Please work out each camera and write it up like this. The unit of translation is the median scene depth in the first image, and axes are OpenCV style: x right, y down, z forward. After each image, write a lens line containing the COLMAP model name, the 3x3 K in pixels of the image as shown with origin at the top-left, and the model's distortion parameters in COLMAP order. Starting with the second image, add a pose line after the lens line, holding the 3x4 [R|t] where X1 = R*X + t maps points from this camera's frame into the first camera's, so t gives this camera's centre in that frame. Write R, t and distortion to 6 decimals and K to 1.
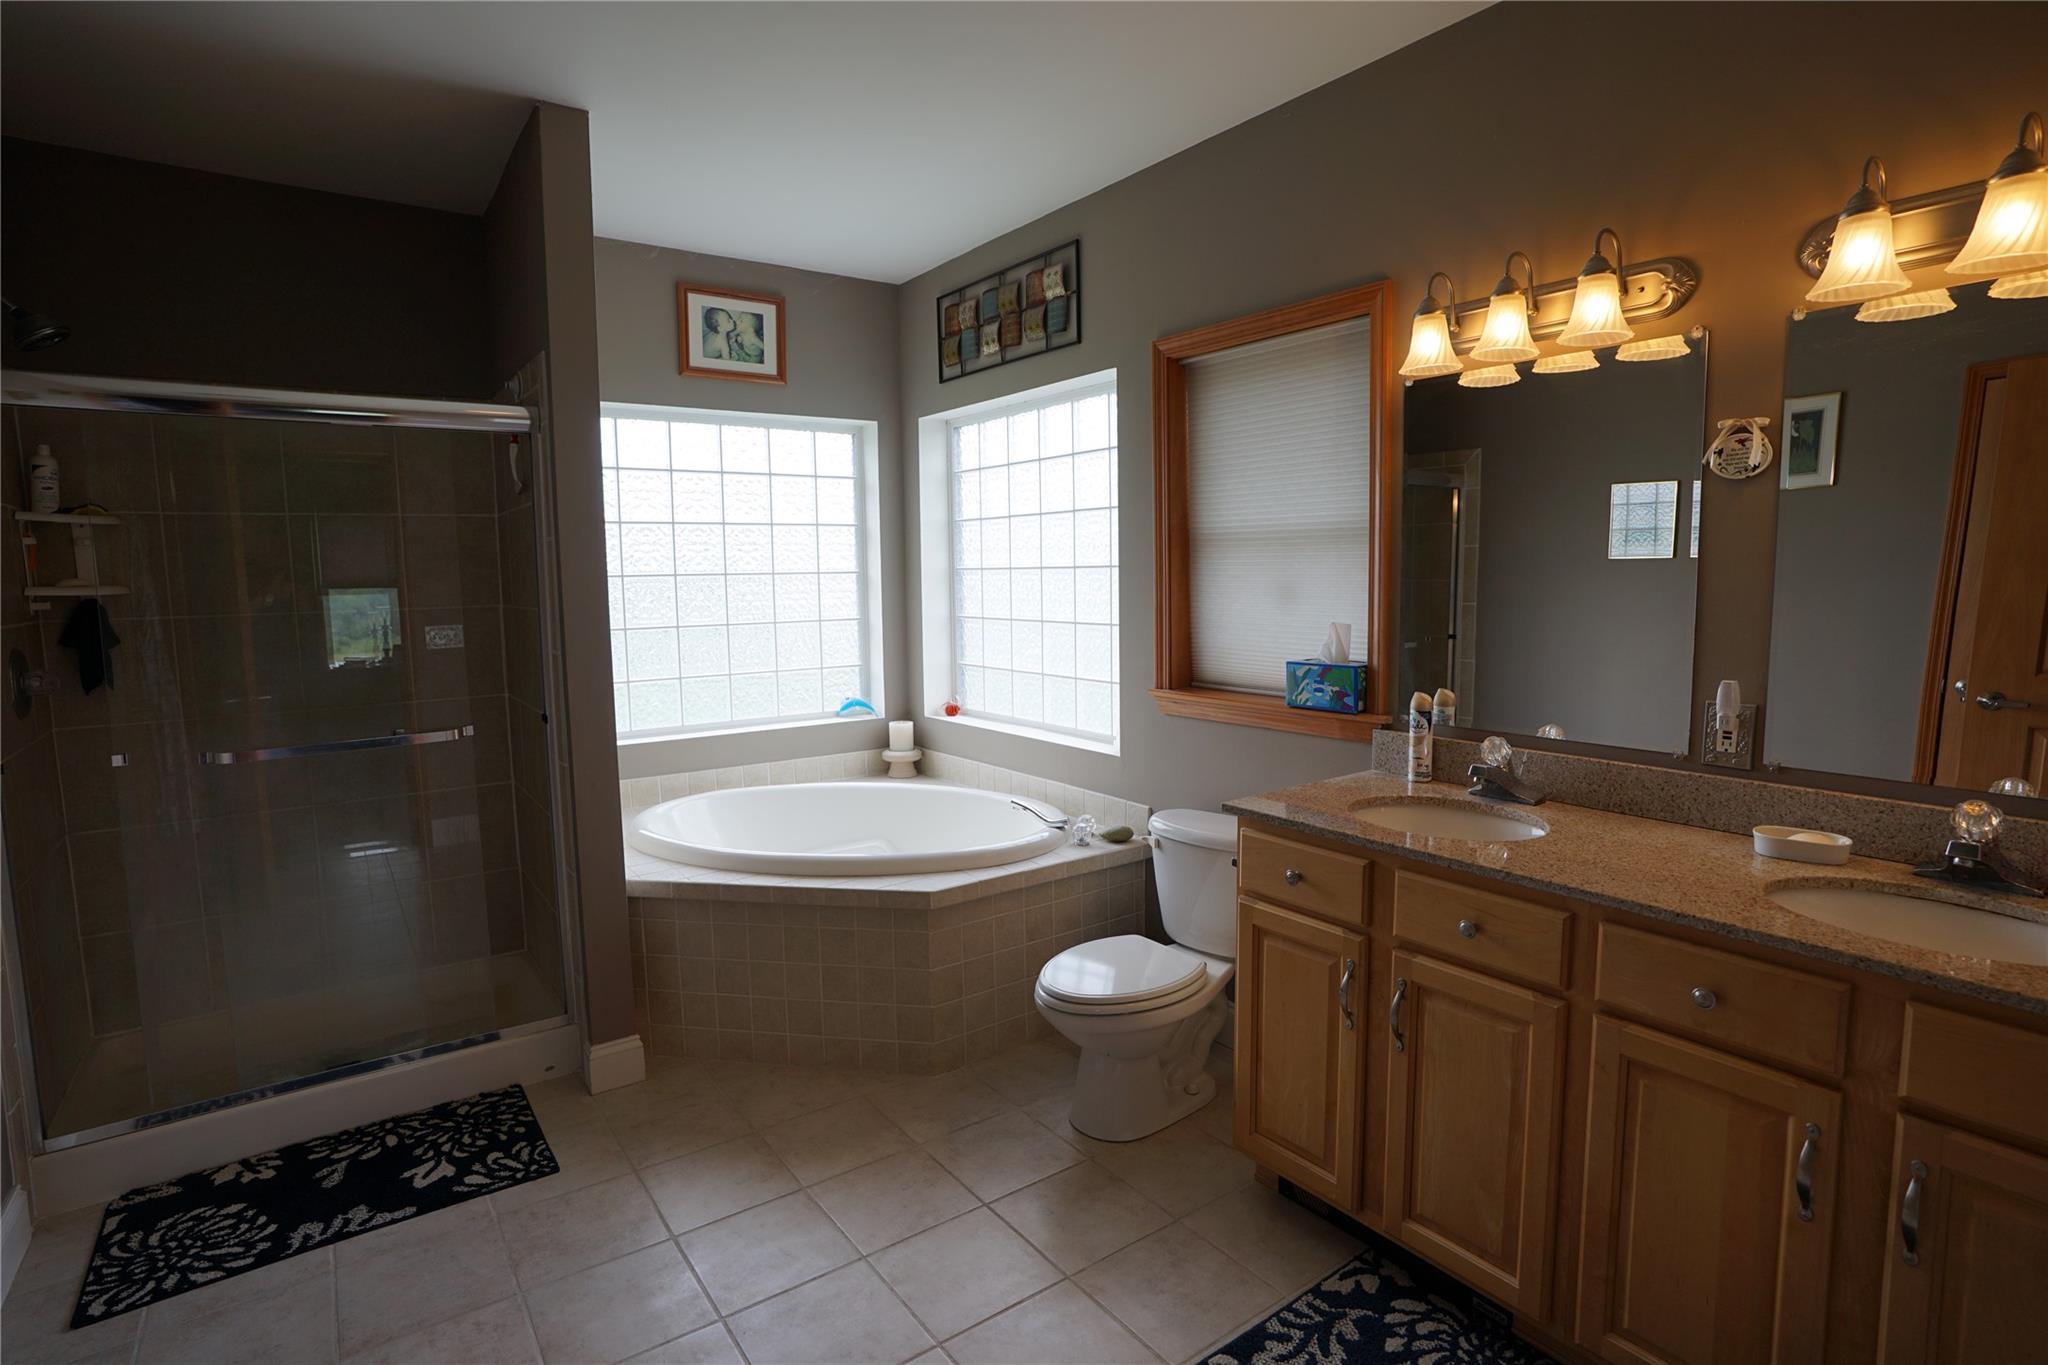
lens RADIAL K [[1030.5, 0, 1019.1], [0, 1030.5, 674.1], [0, 0, 1]] dist [-0.060682, 0.033484]
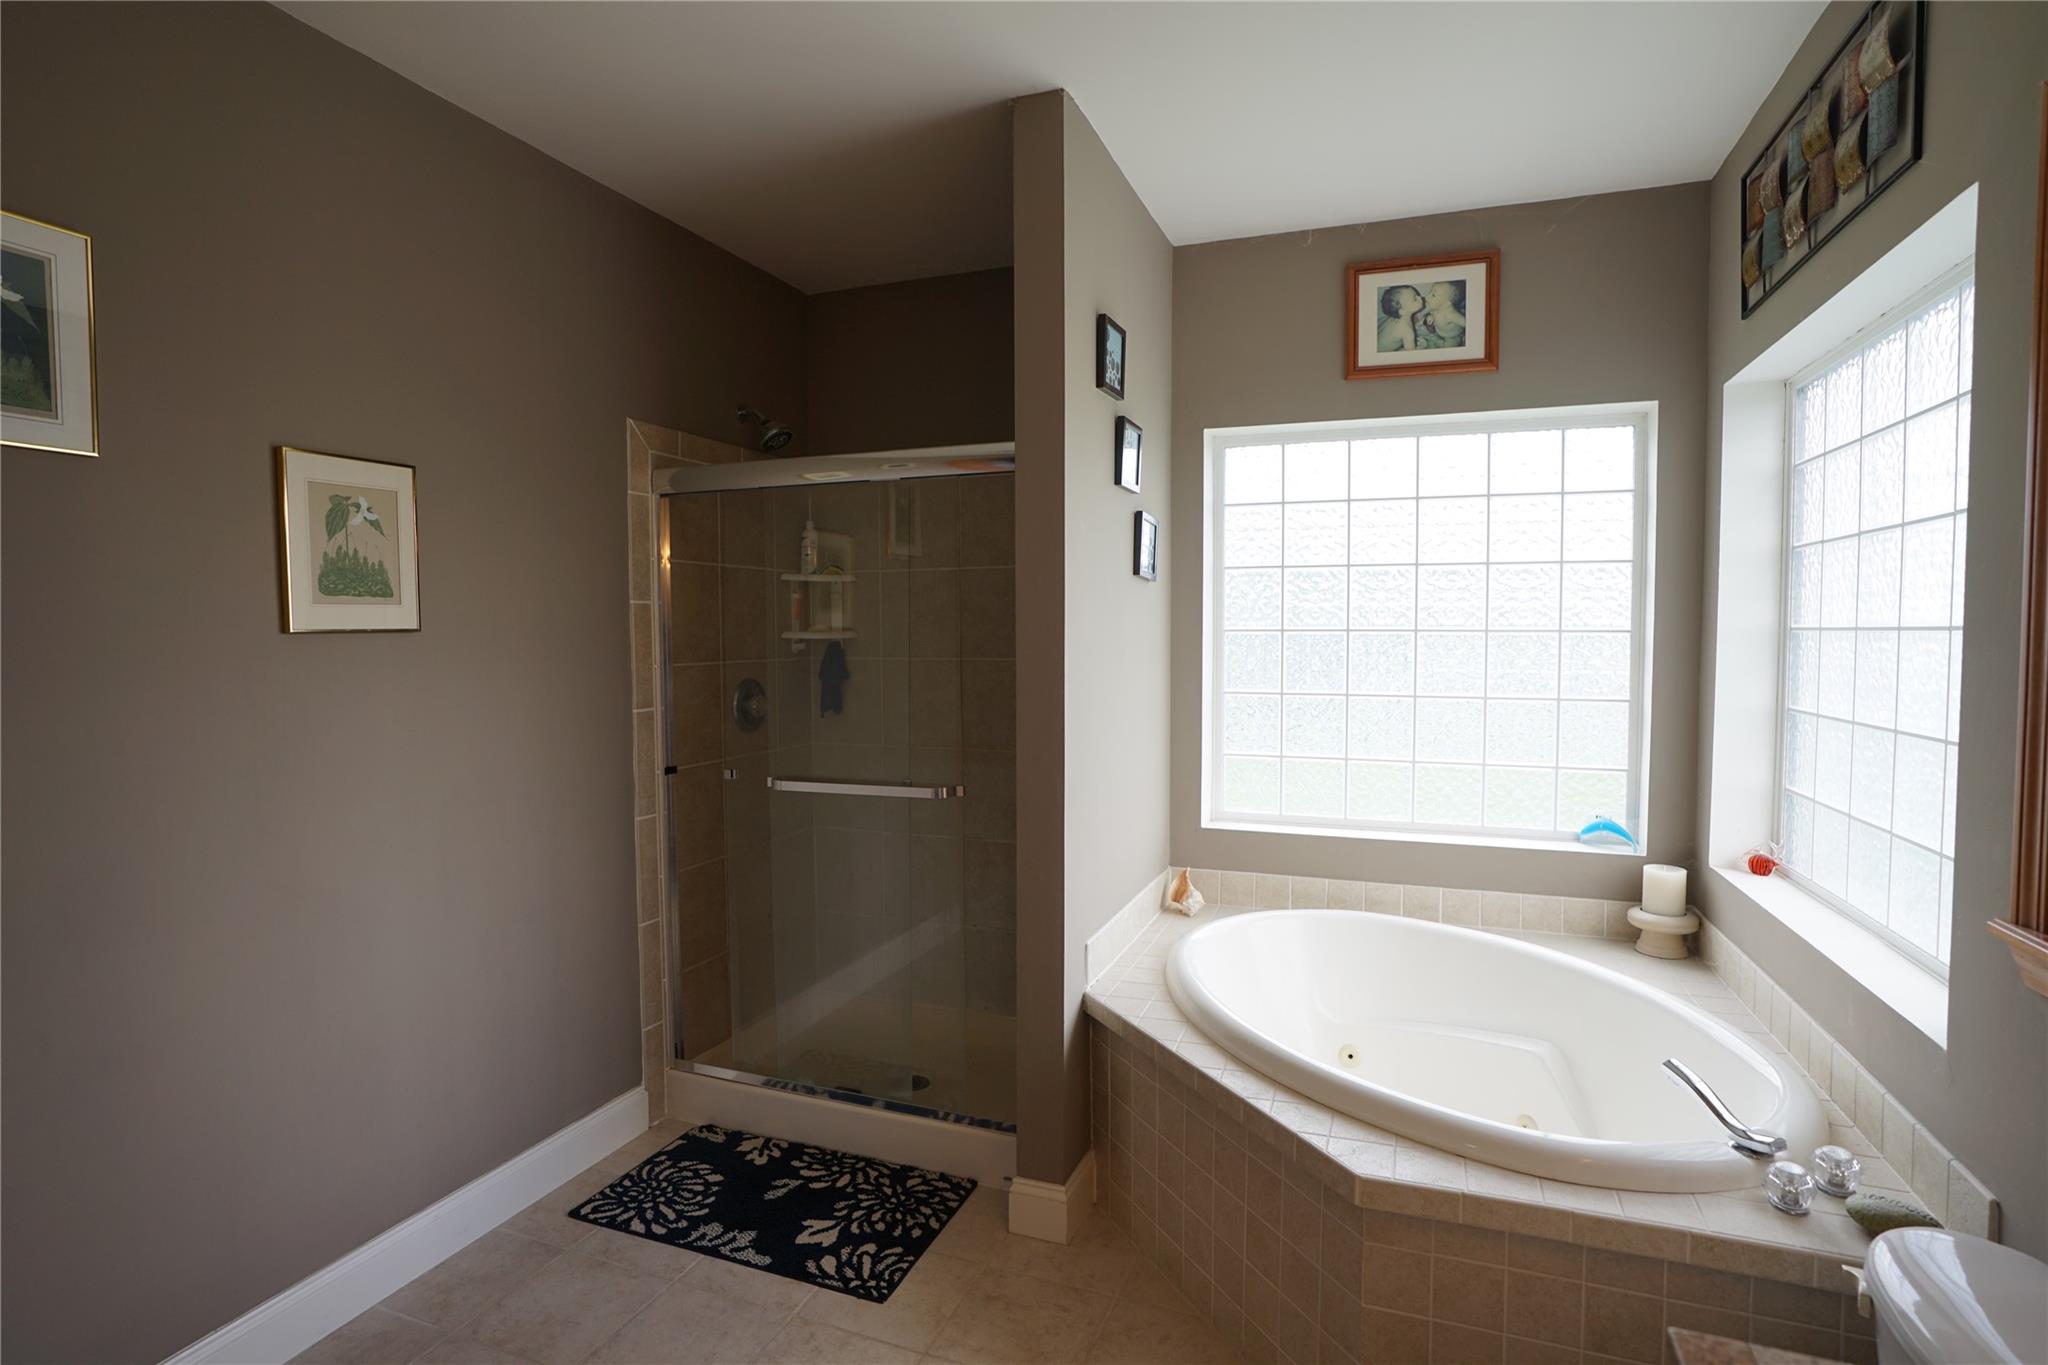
lens RADIAL K [[1030.5, 0, 1019.1], [0, 1030.5, 674.1], [0, 0, 1]] dist [-0.060682, 0.033484]
pose [[0.550370, 0.051211, -0.833349, 0.204727], [-0.090586, 0.995888, 0.001374, -0.042925], [0.829992, 0.074733, 0.552746, 0.367315]]
